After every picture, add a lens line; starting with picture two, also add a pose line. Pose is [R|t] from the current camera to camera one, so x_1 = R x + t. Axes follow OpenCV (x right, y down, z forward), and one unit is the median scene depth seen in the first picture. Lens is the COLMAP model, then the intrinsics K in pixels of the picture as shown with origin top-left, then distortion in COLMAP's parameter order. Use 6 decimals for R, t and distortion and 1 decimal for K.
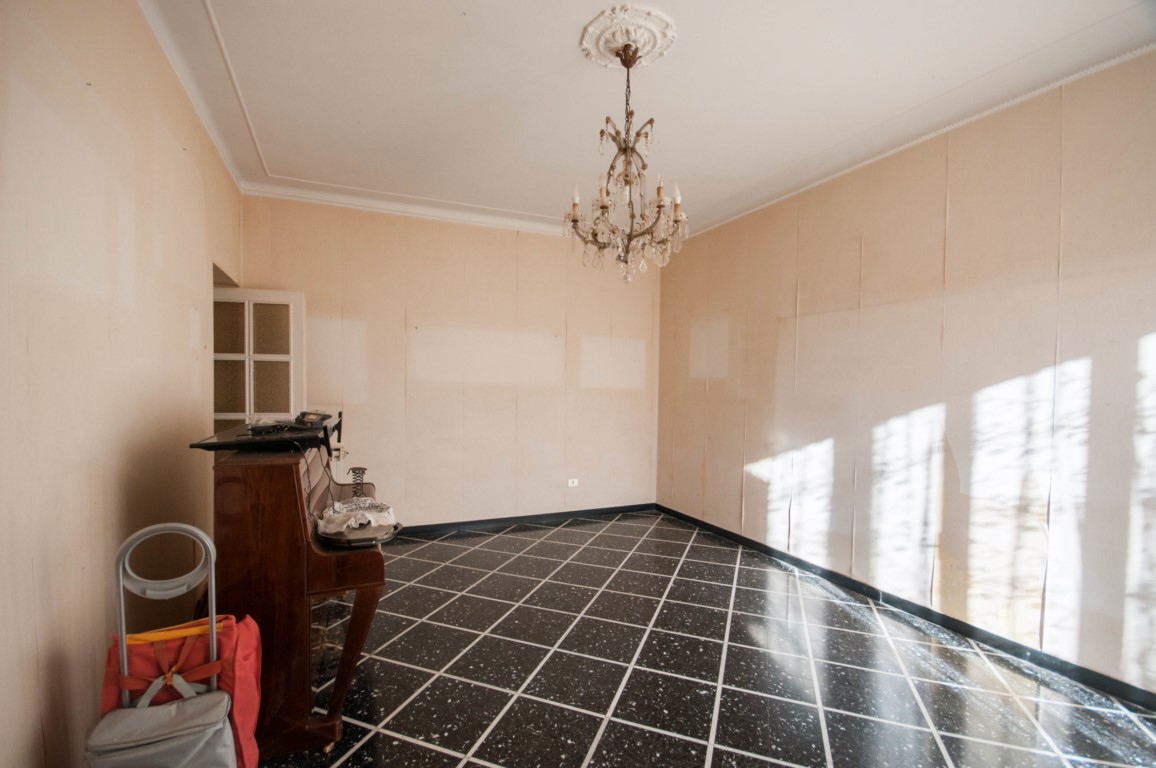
lens RADIAL K [[483.9, 0, 575.2], [0, 483.9, 399.2], [0, 0, 1]] dist [0.028802, -0.015223]
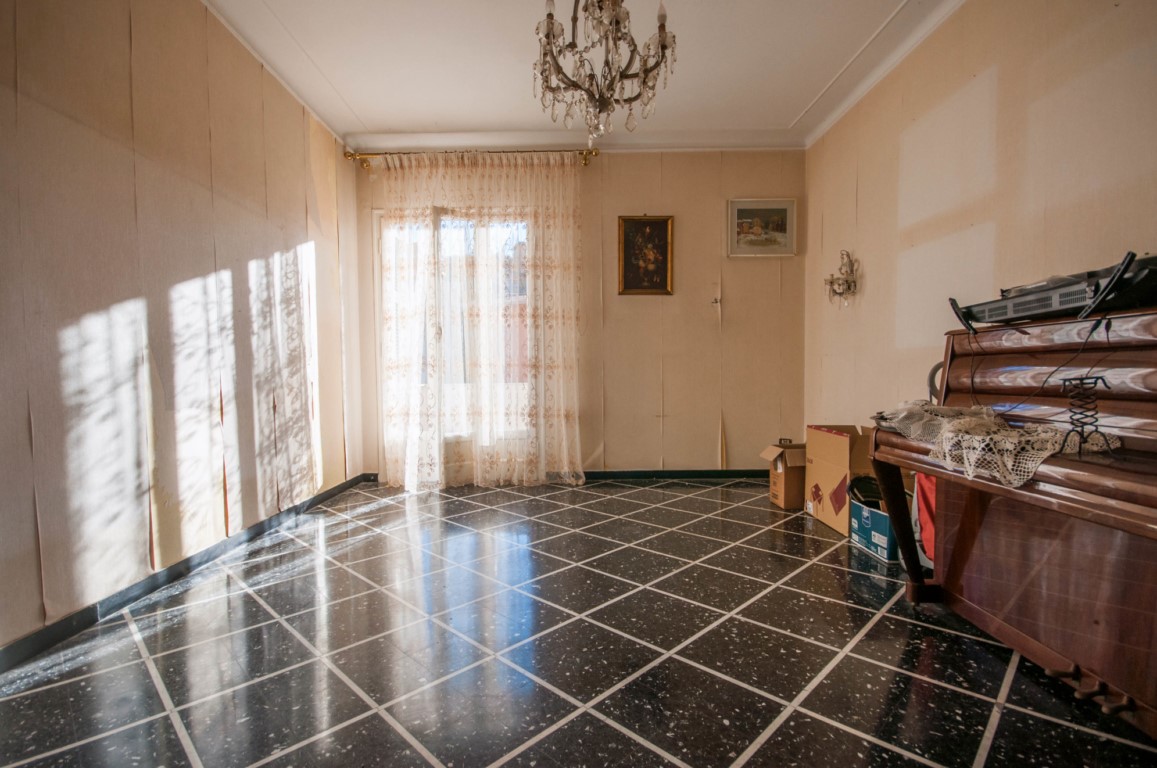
lens RADIAL K [[555.0, 0, 561.0], [0, 555.0, 402.8], [0, 0, 1]] dist [0.001348, 0.000338]
pose [[-0.904350, -0.025174, 0.426049, -0.202636], [0.009755, 0.996779, 0.079604, 0.113724], [-0.426680, 0.076146, -0.901191, 1.573785]]
